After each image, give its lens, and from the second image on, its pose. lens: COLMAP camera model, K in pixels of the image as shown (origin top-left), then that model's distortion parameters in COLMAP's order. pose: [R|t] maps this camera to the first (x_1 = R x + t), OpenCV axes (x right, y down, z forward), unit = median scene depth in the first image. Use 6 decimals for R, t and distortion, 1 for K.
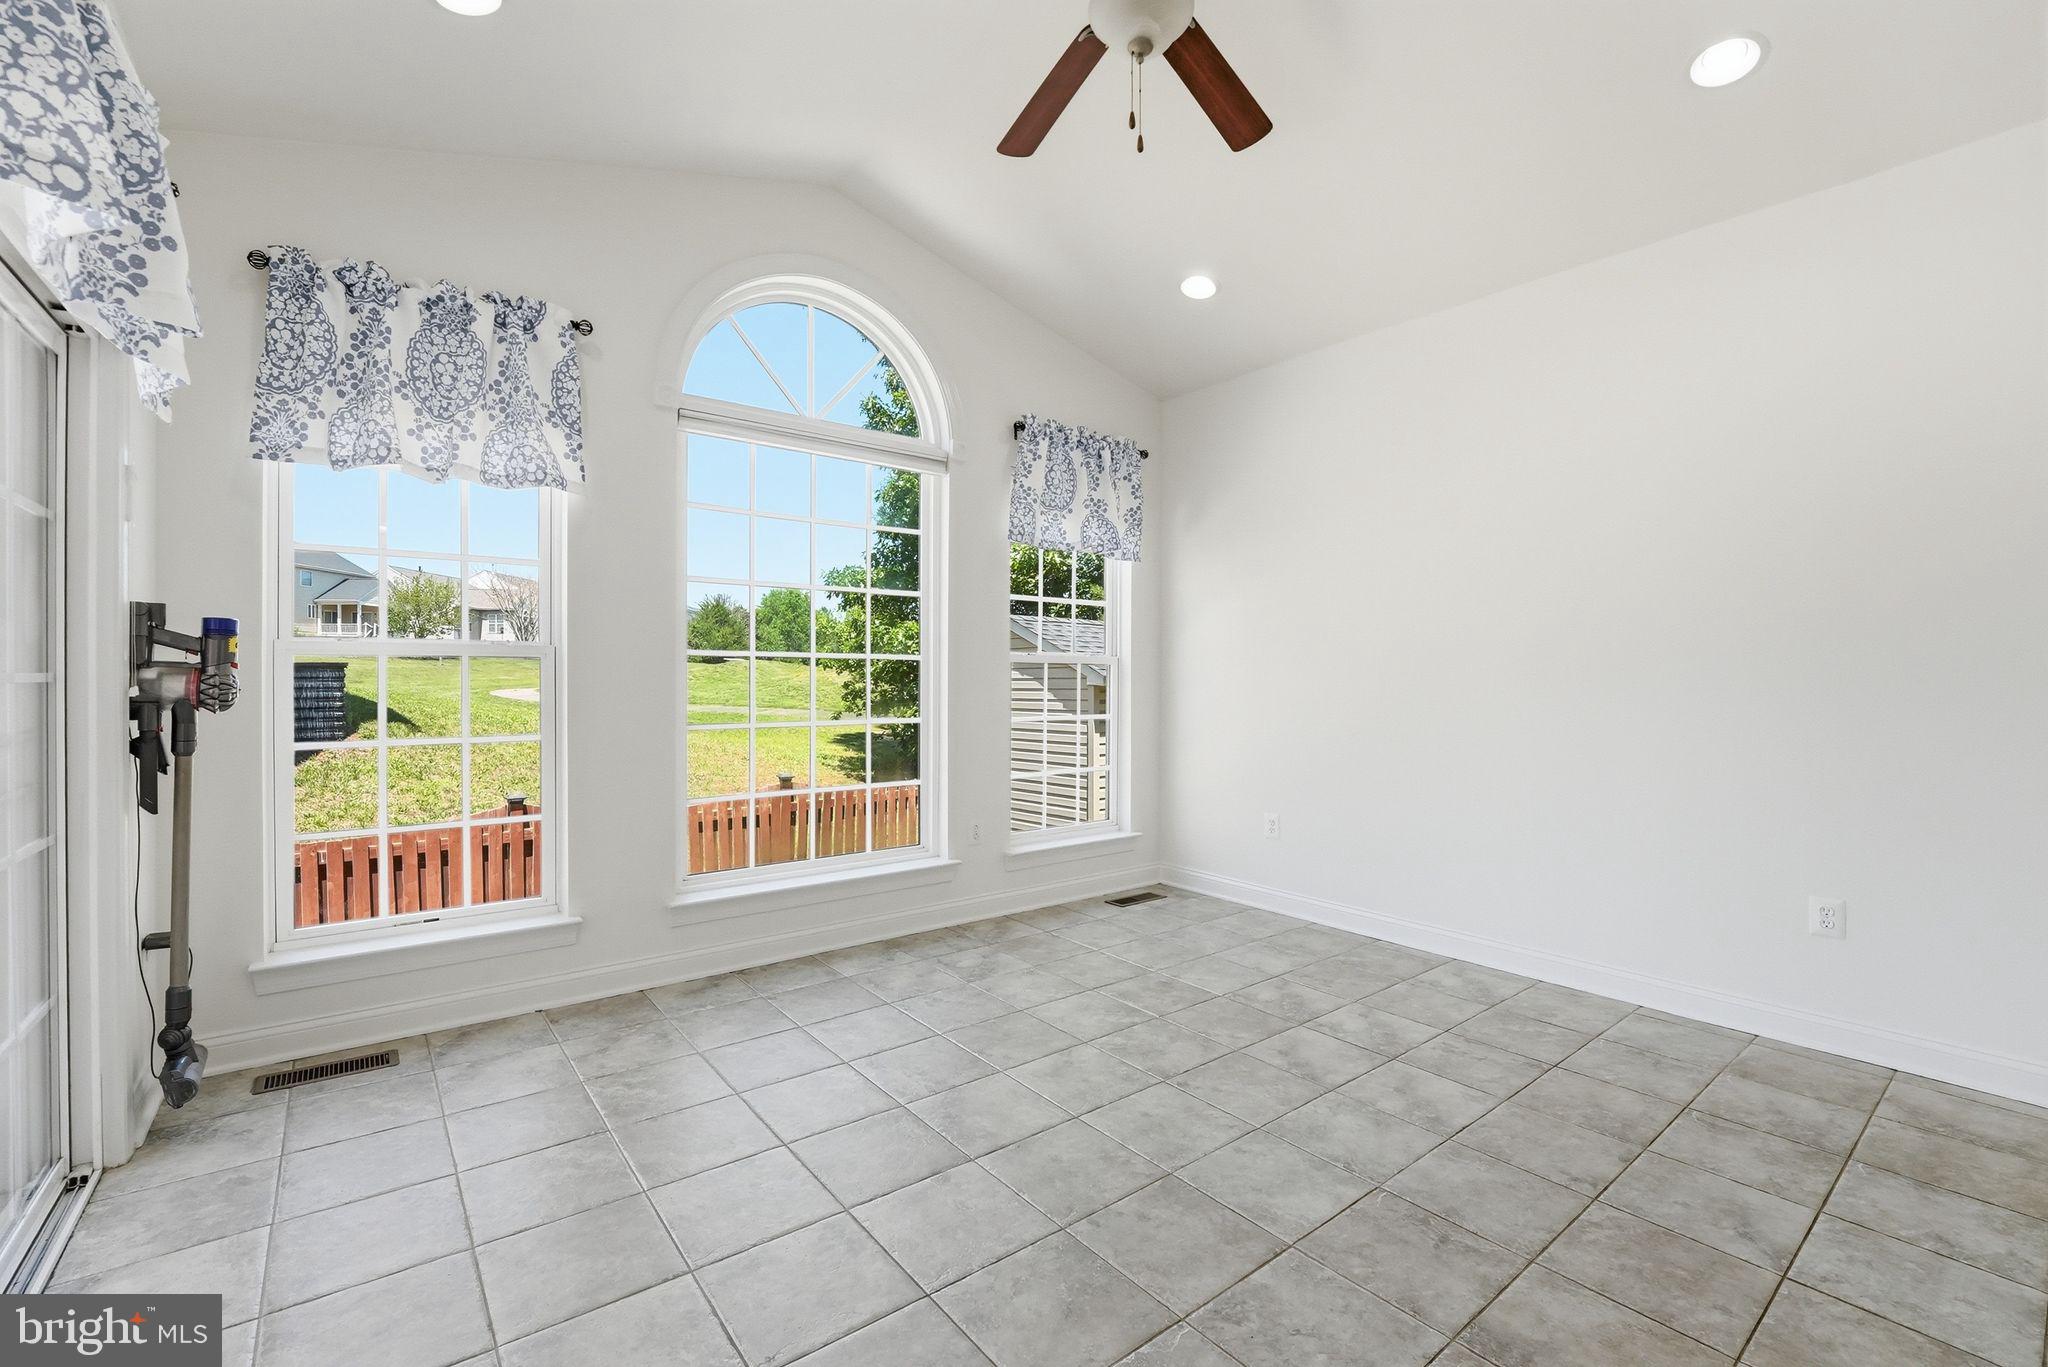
lens RADIAL K [[863.7, 0, 1027.6], [0, 863.7, 676.9], [0, 0, 1]] dist [-0.030113, 0.000095]
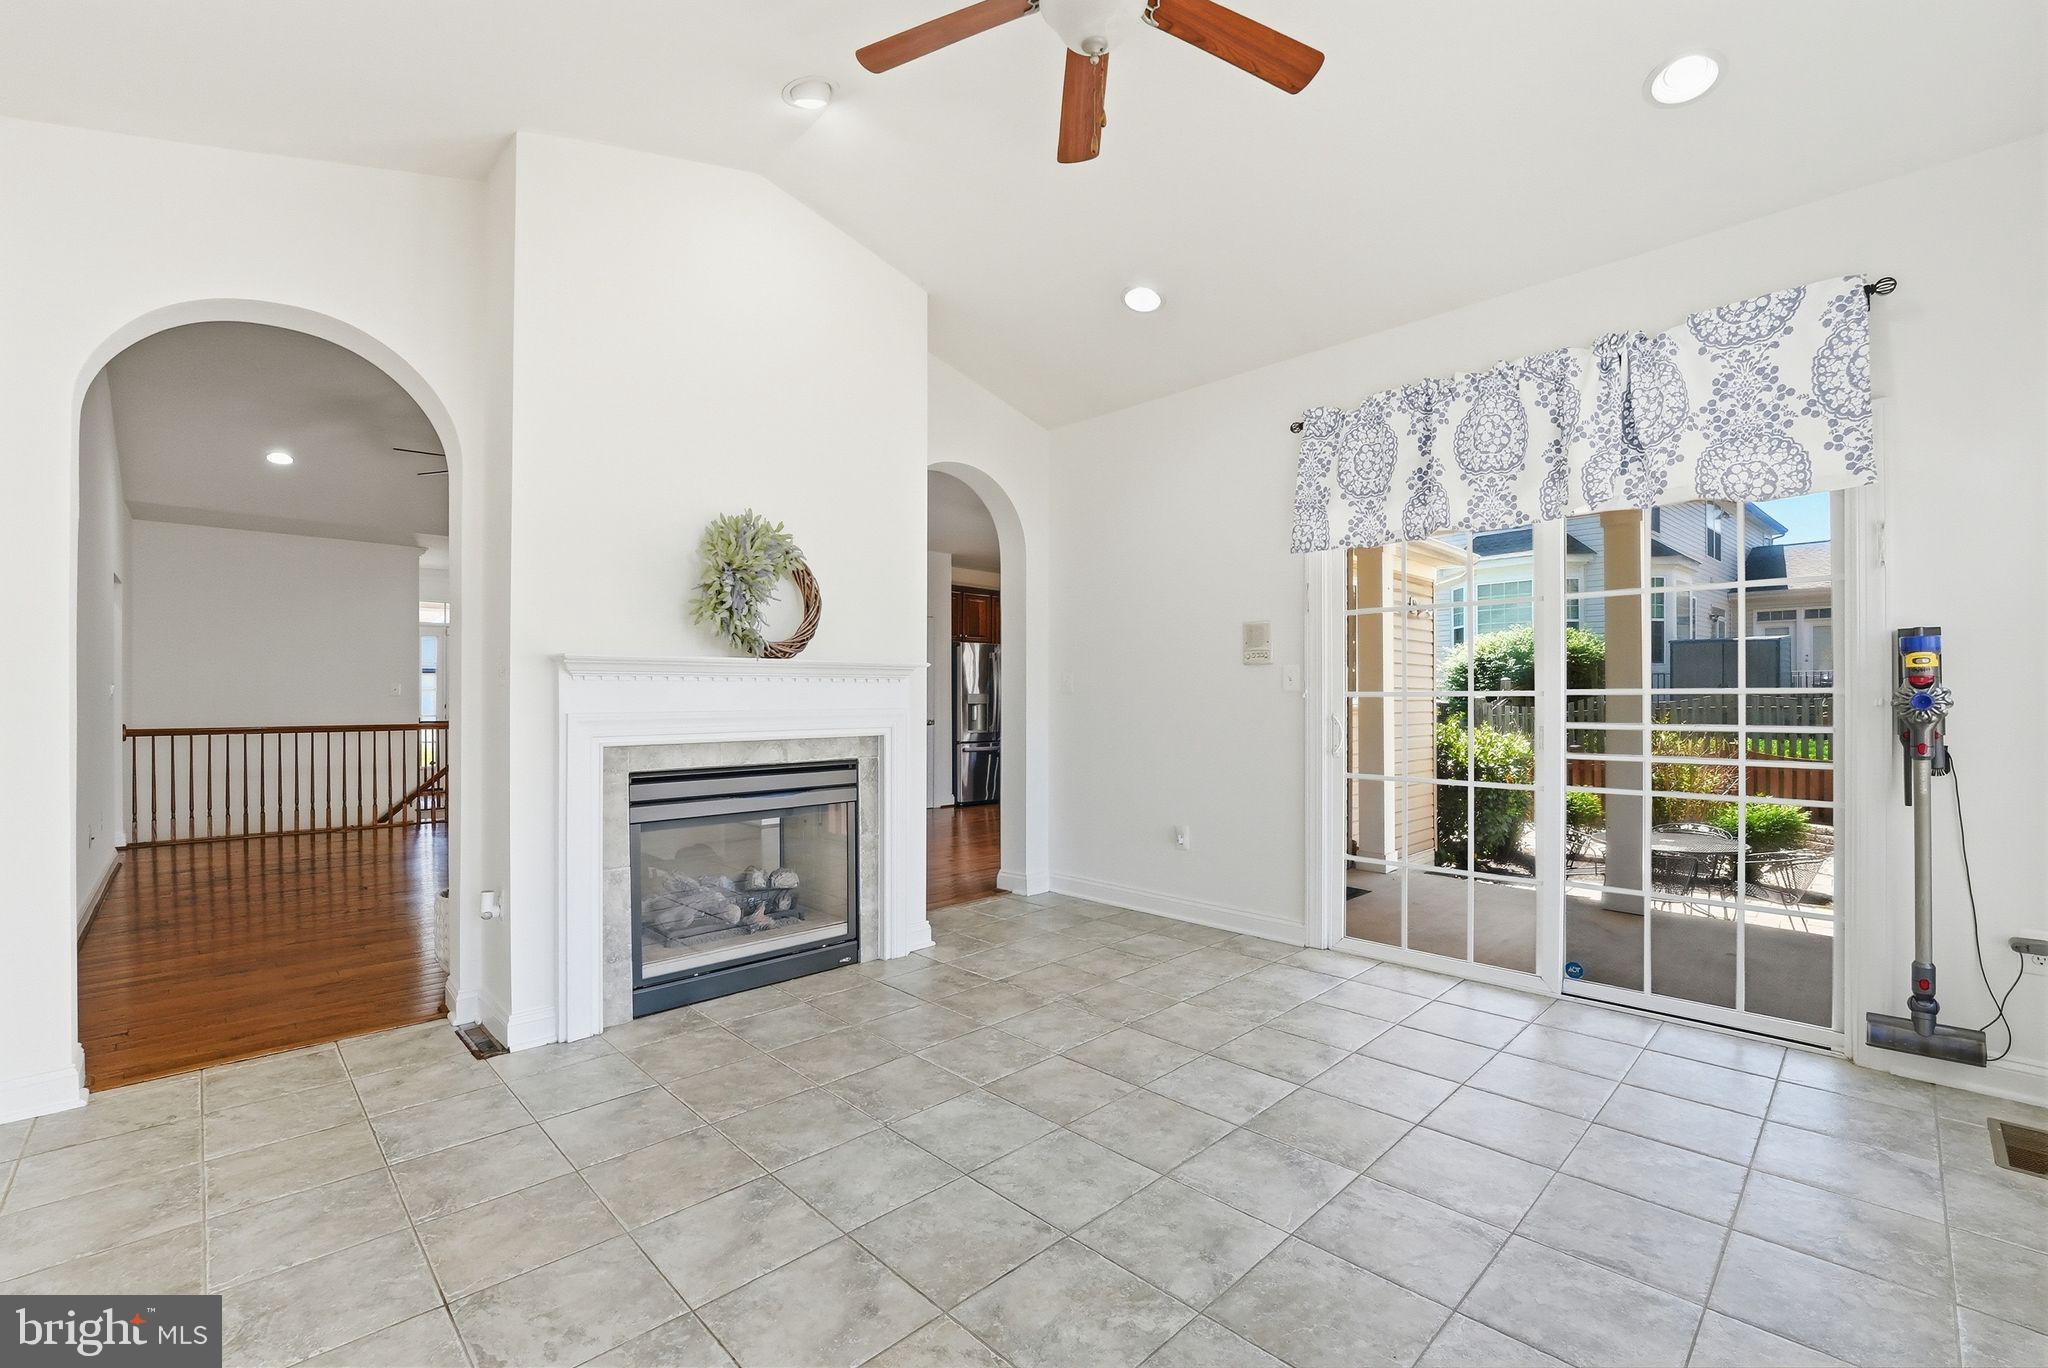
lens RADIAL K [[856.6, 0, 1026.0], [0, 856.6, 698.6], [0, 0, 1]] dist [-0.029154, -0.000097]
pose [[-0.994765, -0.001944, -0.102174, 0.296161], [-0.001632, 0.999994, -0.003131, 0.015441], [0.102179, -0.002948, -0.994762, 1.886487]]
